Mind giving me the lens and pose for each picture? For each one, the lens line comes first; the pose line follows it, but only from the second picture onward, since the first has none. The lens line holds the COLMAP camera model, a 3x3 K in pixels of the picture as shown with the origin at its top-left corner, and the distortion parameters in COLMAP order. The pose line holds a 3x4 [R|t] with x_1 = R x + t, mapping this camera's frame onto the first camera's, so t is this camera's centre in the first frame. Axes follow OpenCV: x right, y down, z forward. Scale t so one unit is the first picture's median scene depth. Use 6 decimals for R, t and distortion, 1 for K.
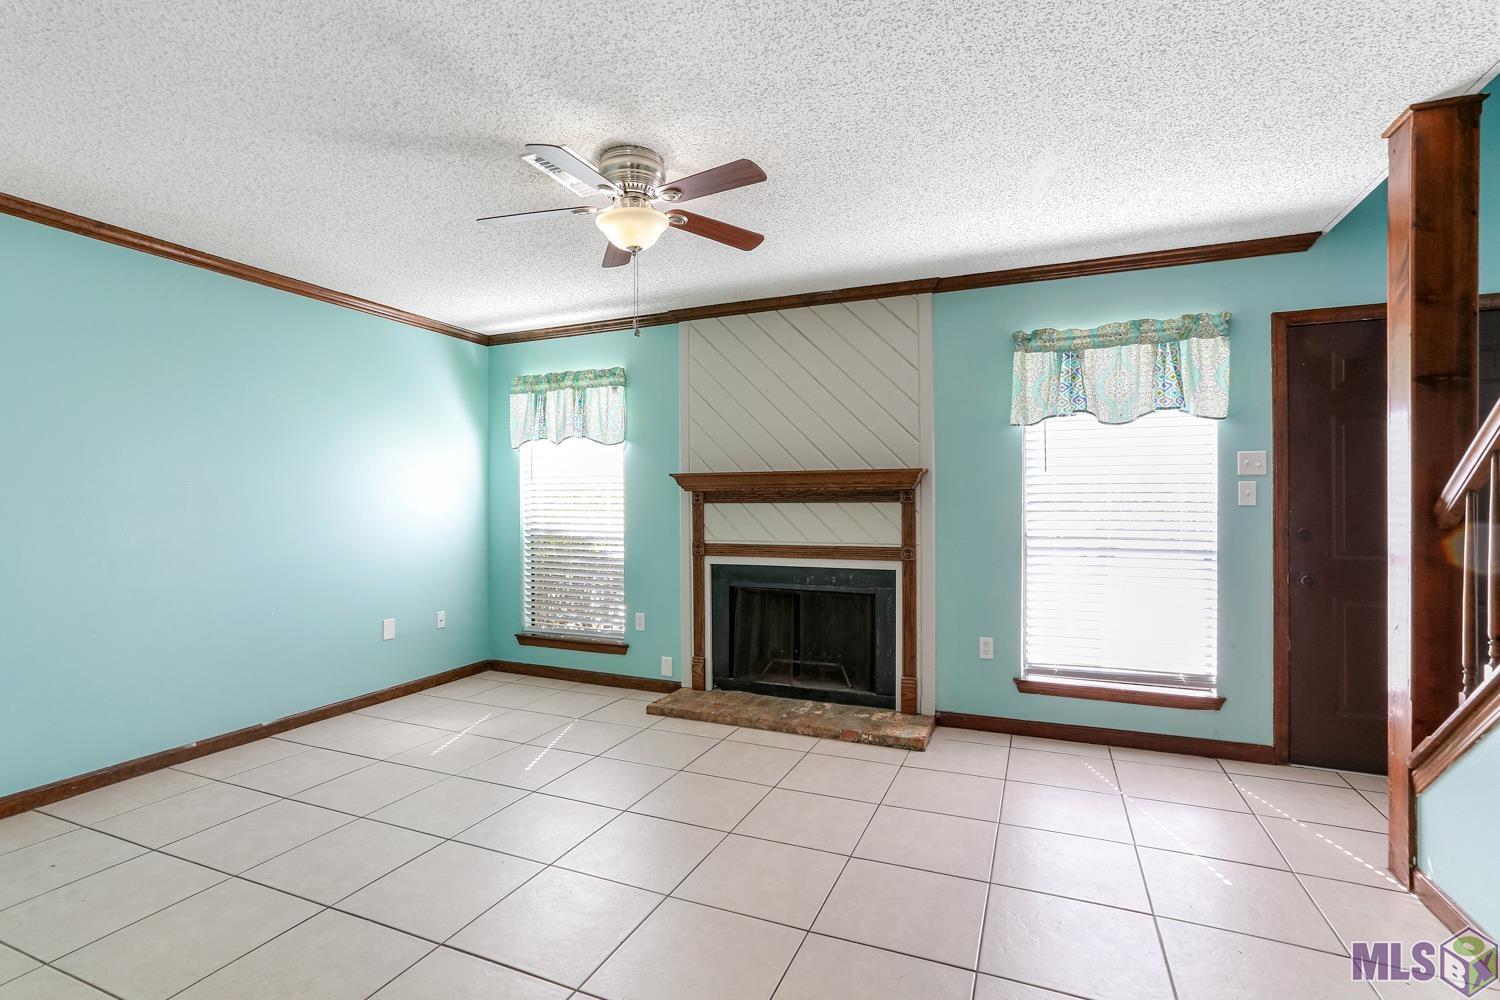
lens RADIAL K [[696.0, 0, 755.7], [0, 696.0, 501.8], [0, 0, 1]] dist [-0.019921, 0.002897]
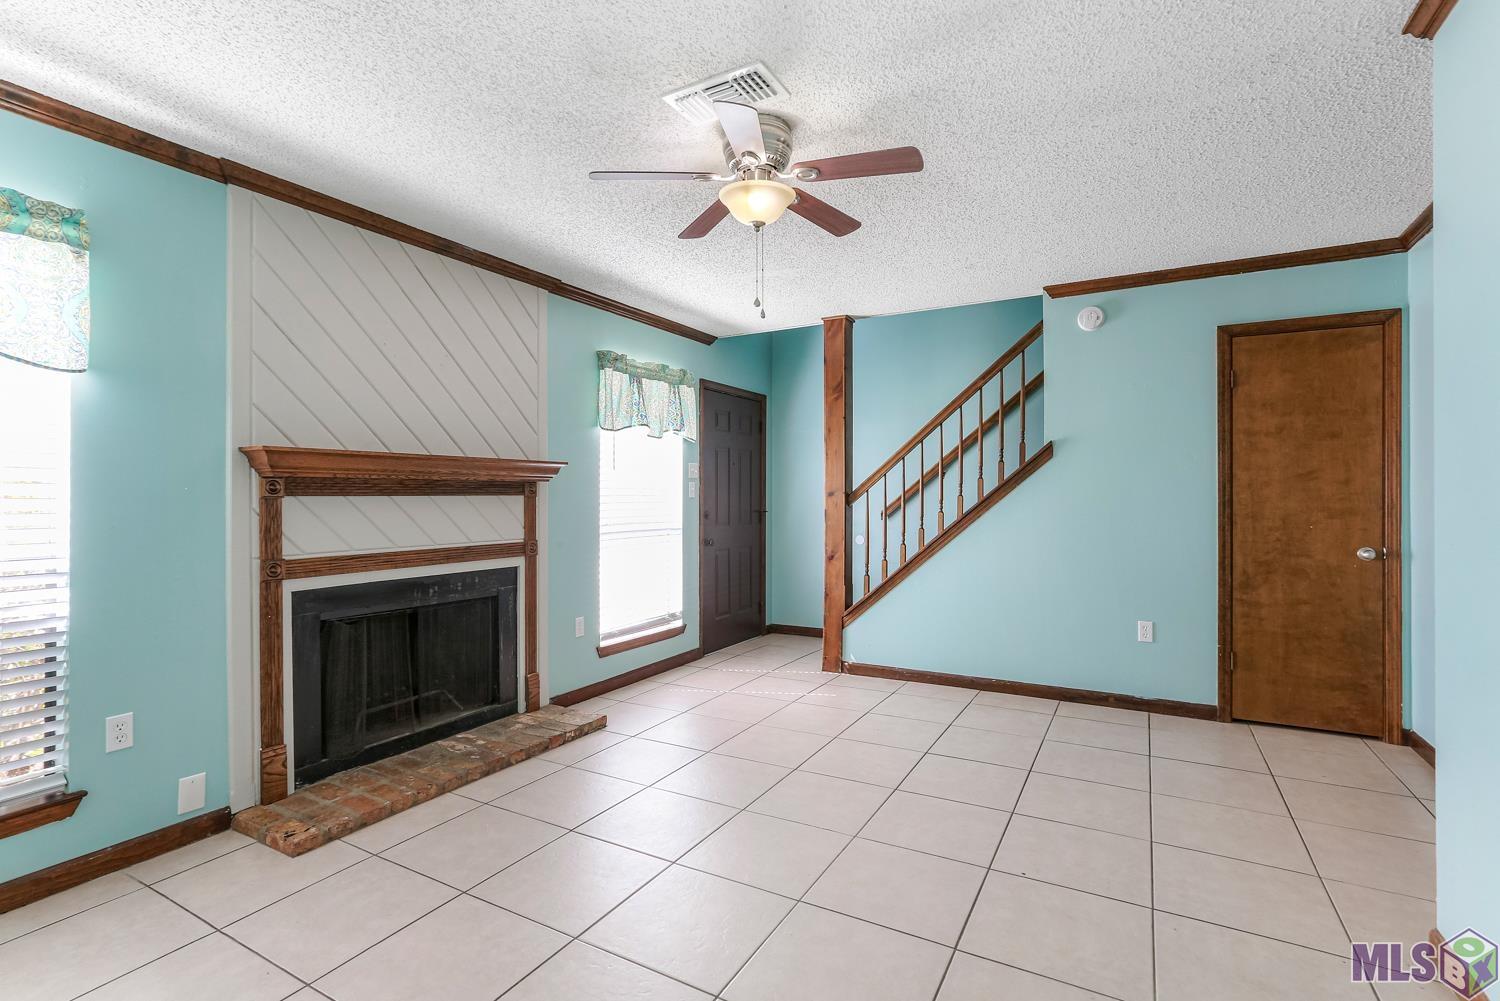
lens RADIAL K [[696.0, 0, 753.7], [0, 696.0, 498.6], [0, 0, 1]] dist [-0.019921, 0.002897]
pose [[0.123674, 0.000732, 0.992323, -0.694465], [0.004173, 0.999991, -0.001257, 0.007797], [-0.992314, 0.004296, 0.123670, 0.553745]]
